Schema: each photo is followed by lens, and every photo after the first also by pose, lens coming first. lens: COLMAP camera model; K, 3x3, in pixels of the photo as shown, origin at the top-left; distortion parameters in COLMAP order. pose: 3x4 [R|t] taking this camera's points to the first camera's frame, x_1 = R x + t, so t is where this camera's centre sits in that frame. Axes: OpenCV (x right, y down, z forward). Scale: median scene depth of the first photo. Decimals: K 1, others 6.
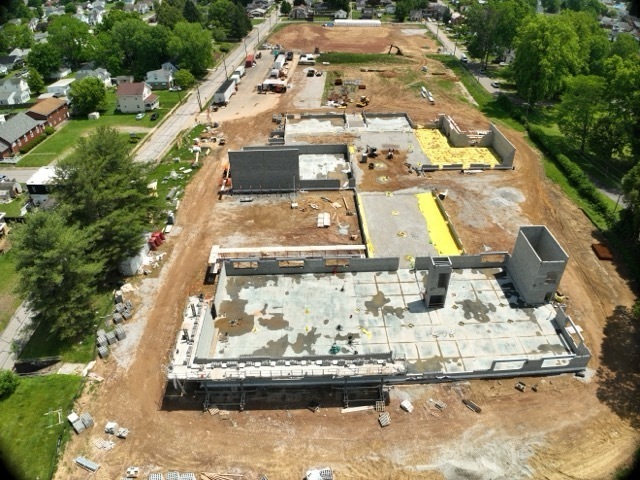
lens RADIAL K [[445.6, 0, 318.5], [0, 445.6, 241.1], [0, 0, 1]] dist [-0.098918, -0.017587]
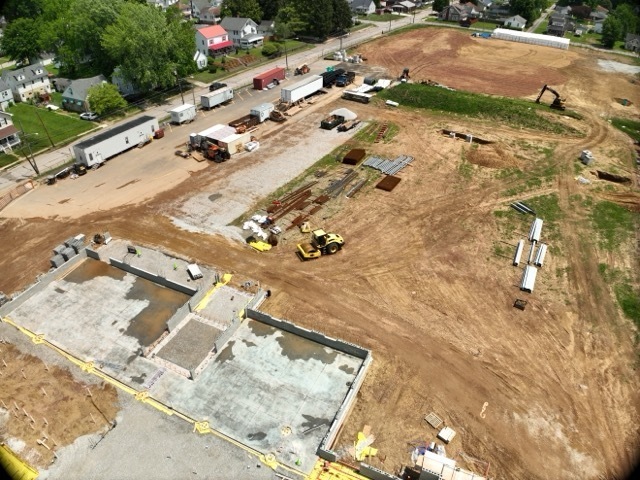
lens RADIAL K [[445.6, 0, 318.6], [0, 445.6, 241.4], [0, 0, 1]] dist [-0.098918, -0.017587]
pose [[0.887815, 0.272761, -0.370655, 0.297213], [-0.270508, 0.960897, 0.059177, -0.425026], [0.372303, 0.047726, 0.926883, 0.817077]]
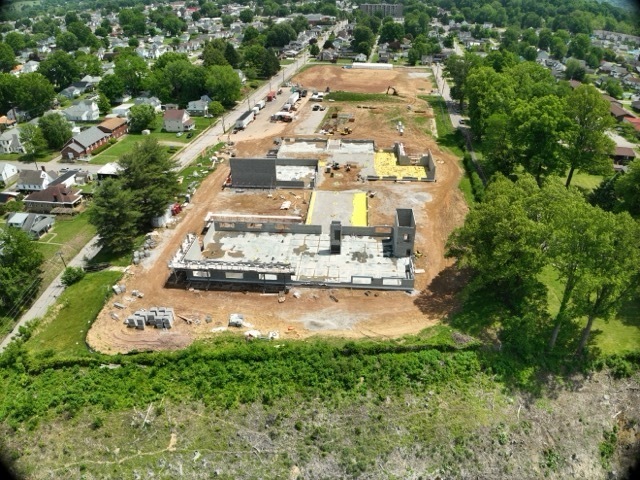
lens RADIAL K [[445.6, 0, 318.7], [0, 445.6, 243.7], [0, 0, 1]] dist [-0.098918, -0.017587]
pose [[0.993843, 0.062679, -0.091360, 0.200411], [-0.068231, 0.995926, -0.058963, 0.122579], [0.087292, 0.064834, 0.994071, -0.359078]]
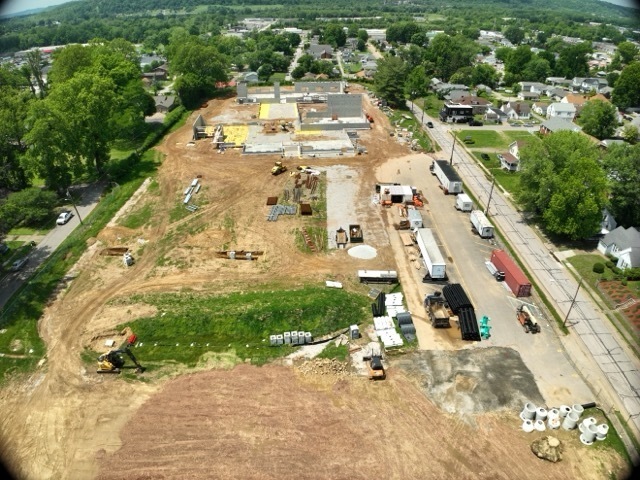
lens RADIAL K [[445.6, 0, 321.2], [0, 445.6, 237.3], [0, 0, 1]] dist [-0.098918, -0.017587]
pose [[-0.997944, 0.044010, -0.046585, 0.079711], [-0.023517, 0.424711, 0.905023, -1.353267], [0.059615, 0.904258, -0.422803, 1.897248]]
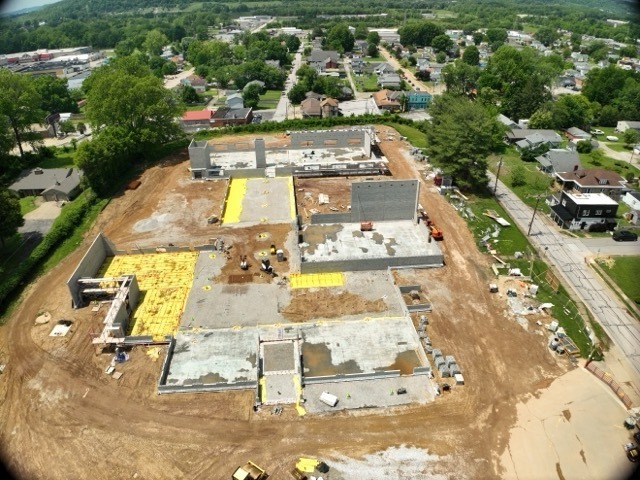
lens RADIAL K [[445.6, 0, 321.8], [0, 445.6, 239.8], [0, 0, 1]] dist [-0.098918, -0.017587]
pose [[-0.997691, 0.050918, -0.044936, 0.059615], [-0.019909, 0.413318, 0.910369, -0.853677], [0.064928, 0.909162, -0.411350, 1.211175]]
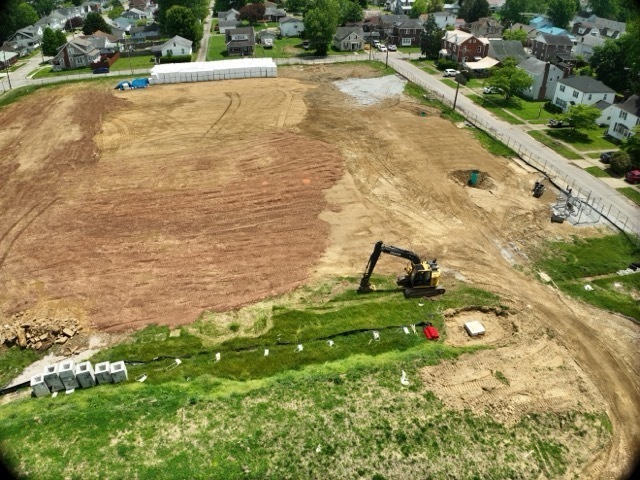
lens RADIAL K [[445.6, 0, 320.5], [0, 445.6, 241.1], [0, 0, 1]] dist [-0.098918, -0.017587]
pose [[0.969668, -0.132969, 0.205093, 0.196761], [0.139828, 0.989989, -0.019254, -0.808420], [-0.200479, 0.047347, 0.978553, 1.486538]]
